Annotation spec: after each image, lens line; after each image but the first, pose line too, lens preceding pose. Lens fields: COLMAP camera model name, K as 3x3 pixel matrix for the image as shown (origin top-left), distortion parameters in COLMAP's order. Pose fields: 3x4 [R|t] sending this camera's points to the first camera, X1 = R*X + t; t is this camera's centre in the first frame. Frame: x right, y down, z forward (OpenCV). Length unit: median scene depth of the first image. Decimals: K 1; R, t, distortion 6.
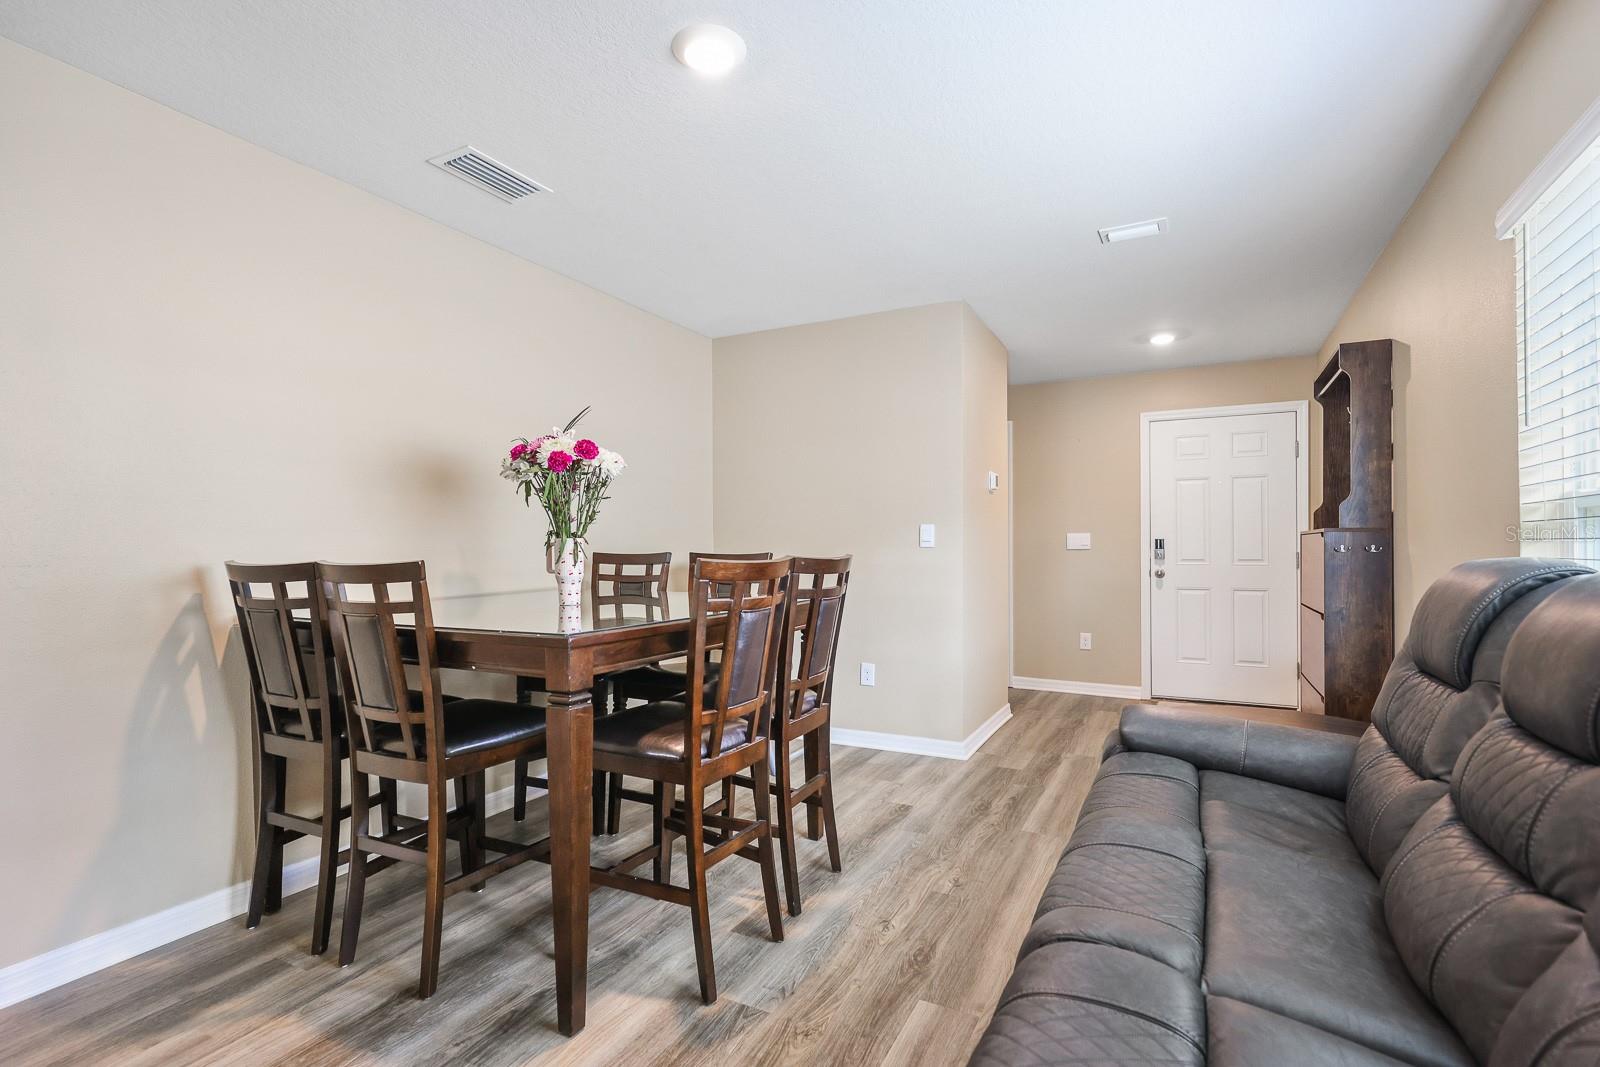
lens RADIAL K [[760.9, 0, 808.2], [0, 760.9, 541.1], [0, 0, 1]] dist [-0.000171, -0.000406]
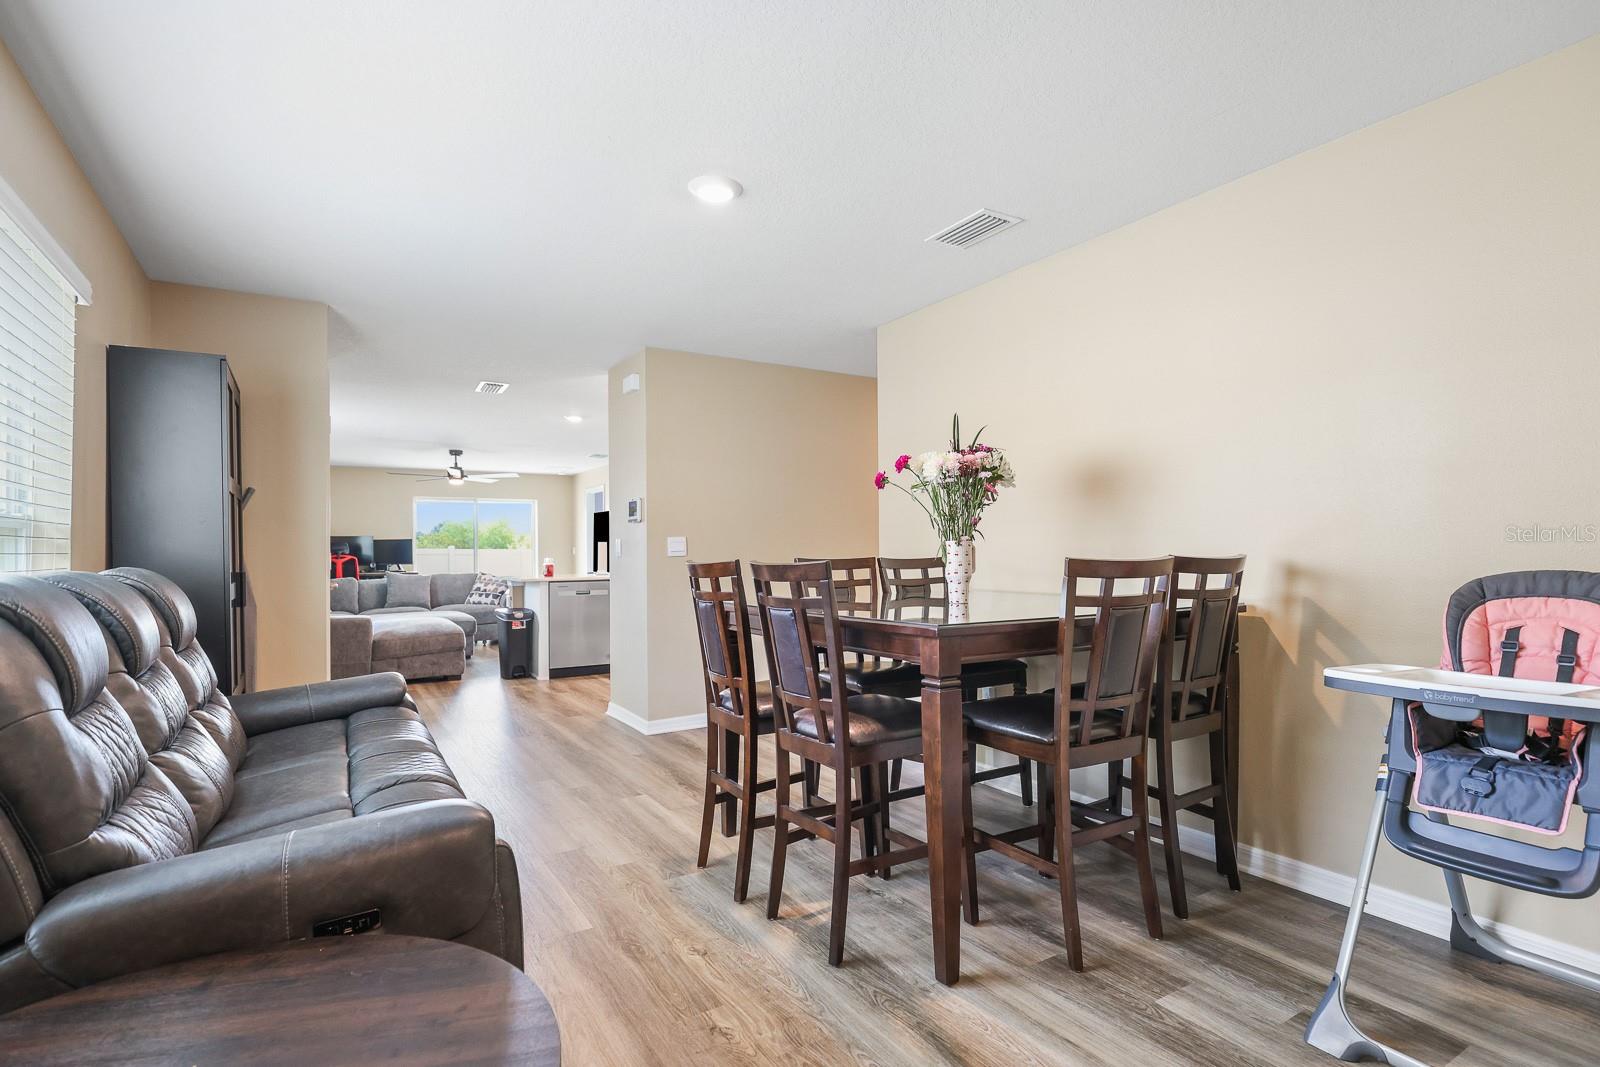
lens RADIAL K [[789.6, 0, 801.9], [0, 789.6, 546.5], [0, 0, 1]] dist [0.002015, -0.000202]
pose [[-0.517758, 0.009098, -0.855479, 0.811073], [0.010936, 0.999932, 0.004015, -0.004474], [0.855457, -0.007276, -0.517823, 1.505525]]
